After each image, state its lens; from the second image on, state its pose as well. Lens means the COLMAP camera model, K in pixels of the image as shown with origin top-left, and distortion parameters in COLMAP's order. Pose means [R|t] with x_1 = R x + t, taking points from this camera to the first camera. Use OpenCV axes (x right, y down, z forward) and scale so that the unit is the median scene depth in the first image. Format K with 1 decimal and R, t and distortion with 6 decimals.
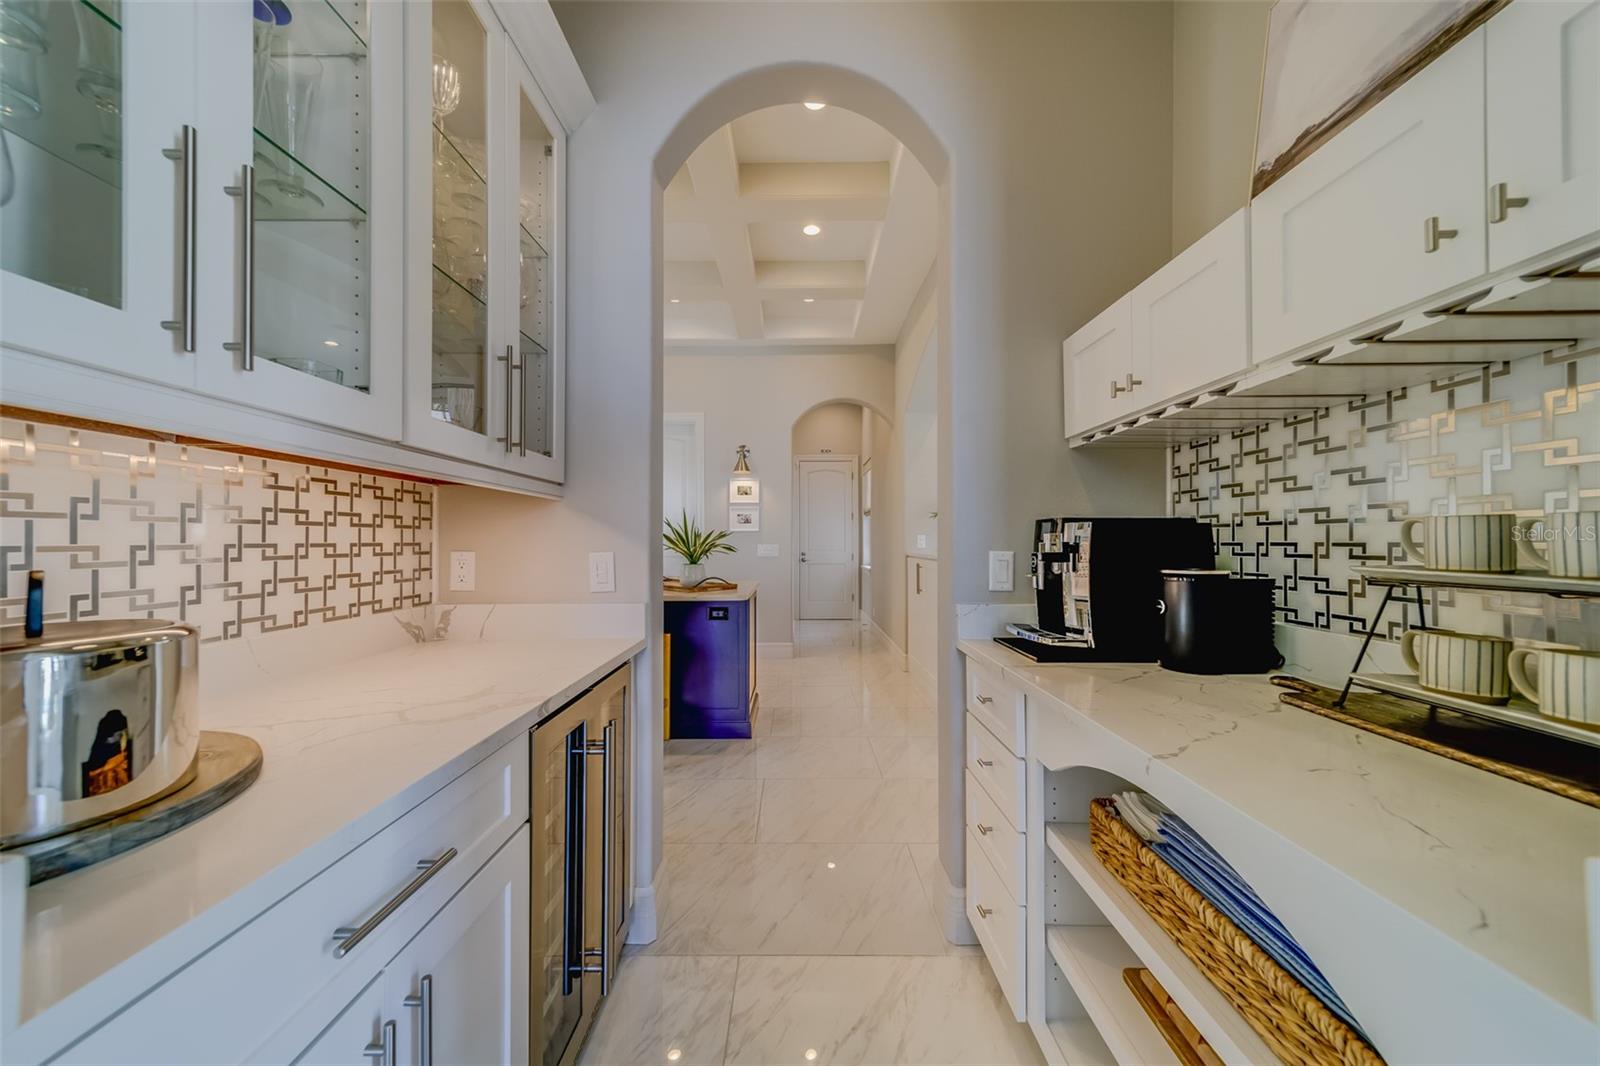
lens RADIAL K [[545.6, 0, 800.0], [0, 545.6, 533.0], [0, 0, 1]] dist [0.000965, -0.000020]
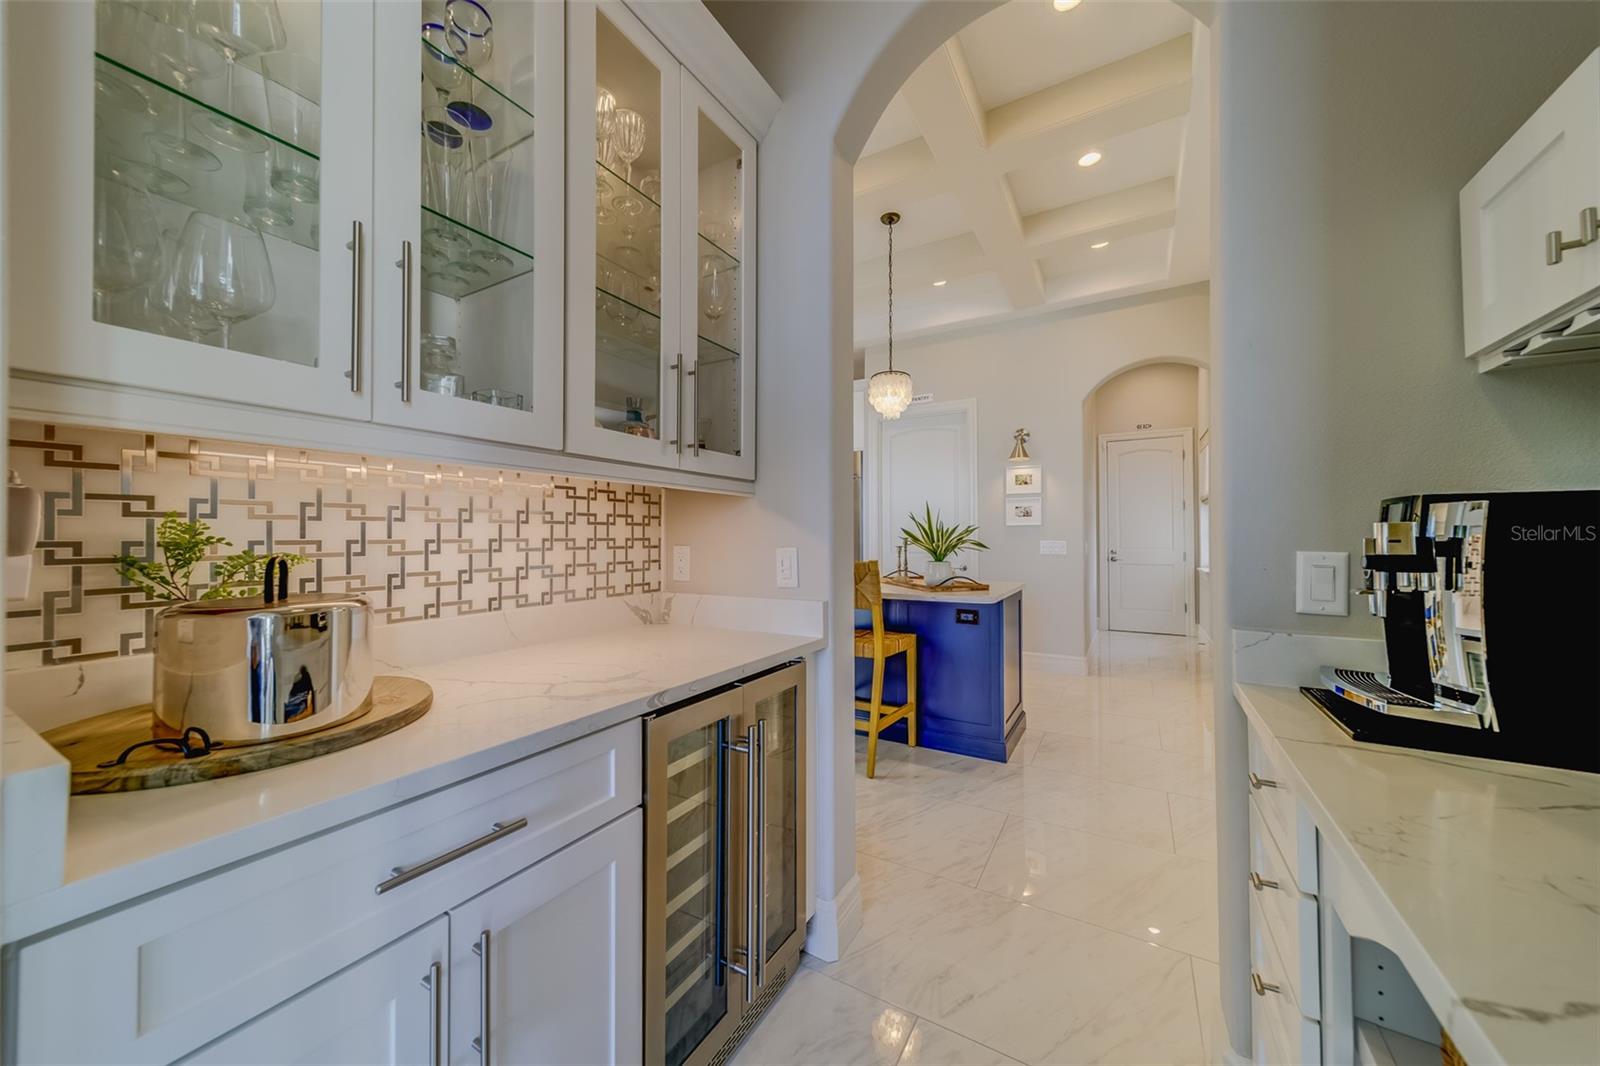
lens RADIAL K [[559.8, 0, 802.9], [0, 559.8, 525.9], [0, 0, 1]] dist [0.008322, -0.000096]
pose [[0.866515, -0.010578, -0.499039, 0.217435], [0.008307, 0.999943, -0.006771, 0.003665], [0.499082, 0.001722, 0.866553, 0.161709]]
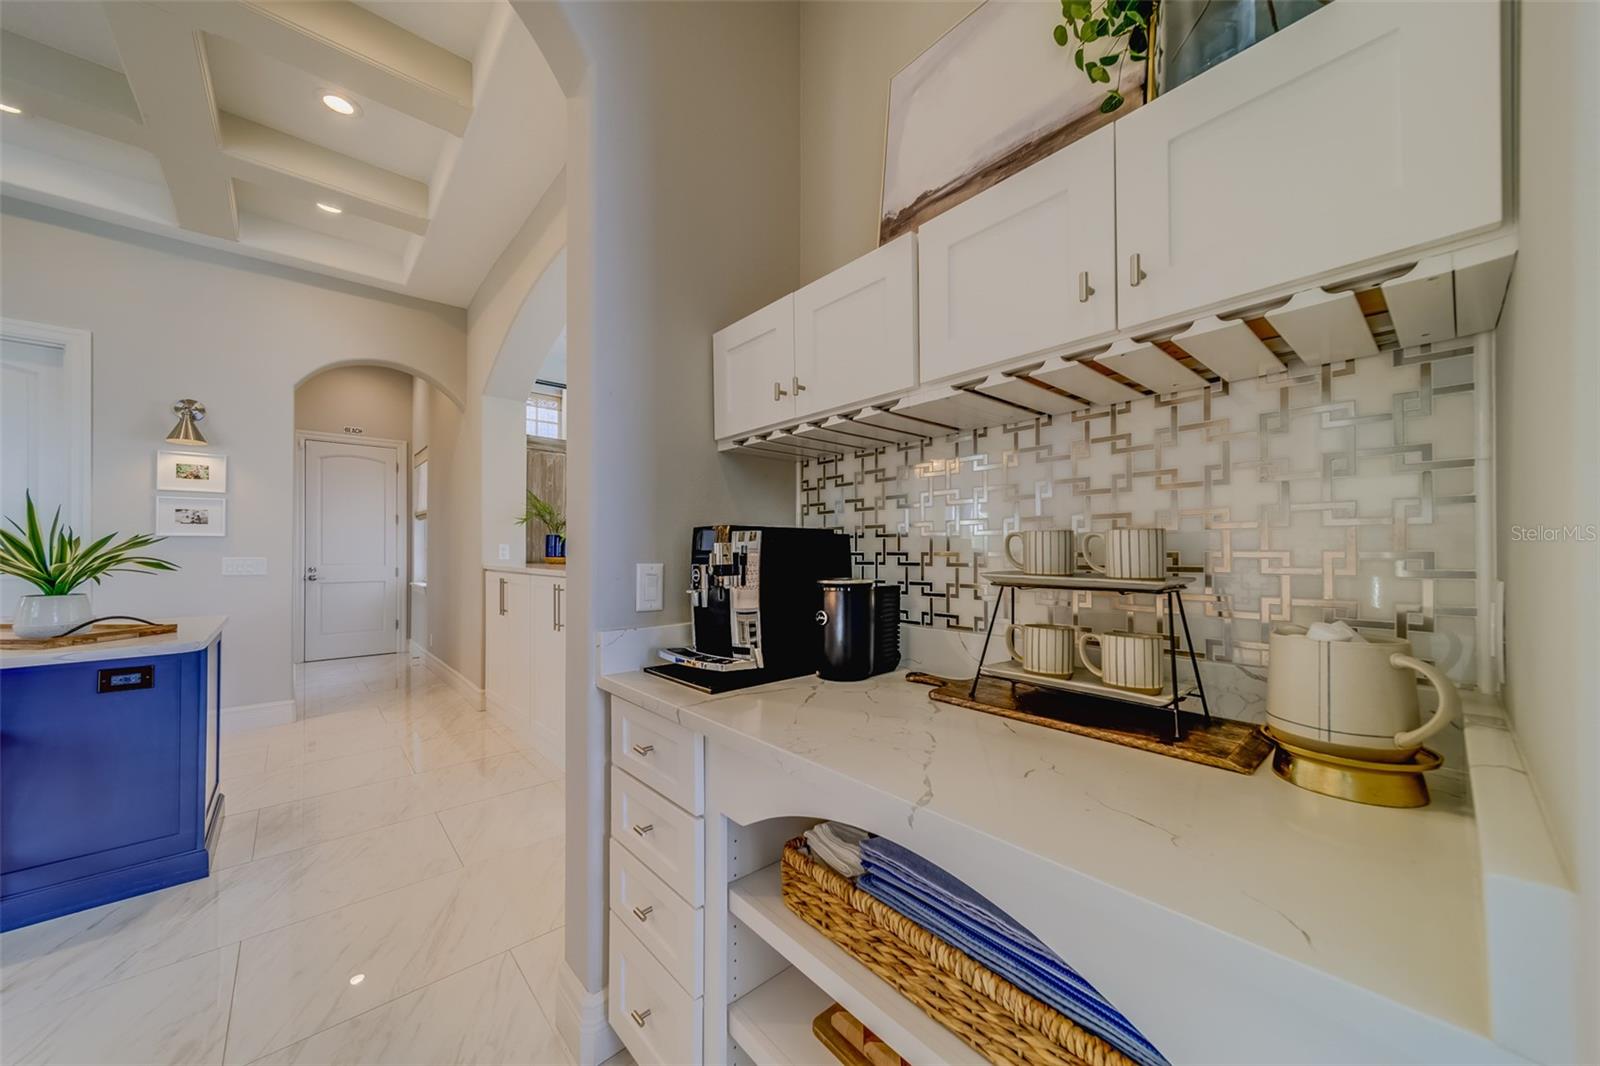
lens RADIAL K [[560.2, 0, 796.1], [0, 560.2, 543.3], [0, 0, 1]] dist [0.008144, -0.000182]
pose [[0.751425, 0.007474, 0.659777, -0.042179], [-0.008218, 0.999964, -0.001968, 0.002235], [-0.659768, -0.003943, 0.751459, 0.247050]]
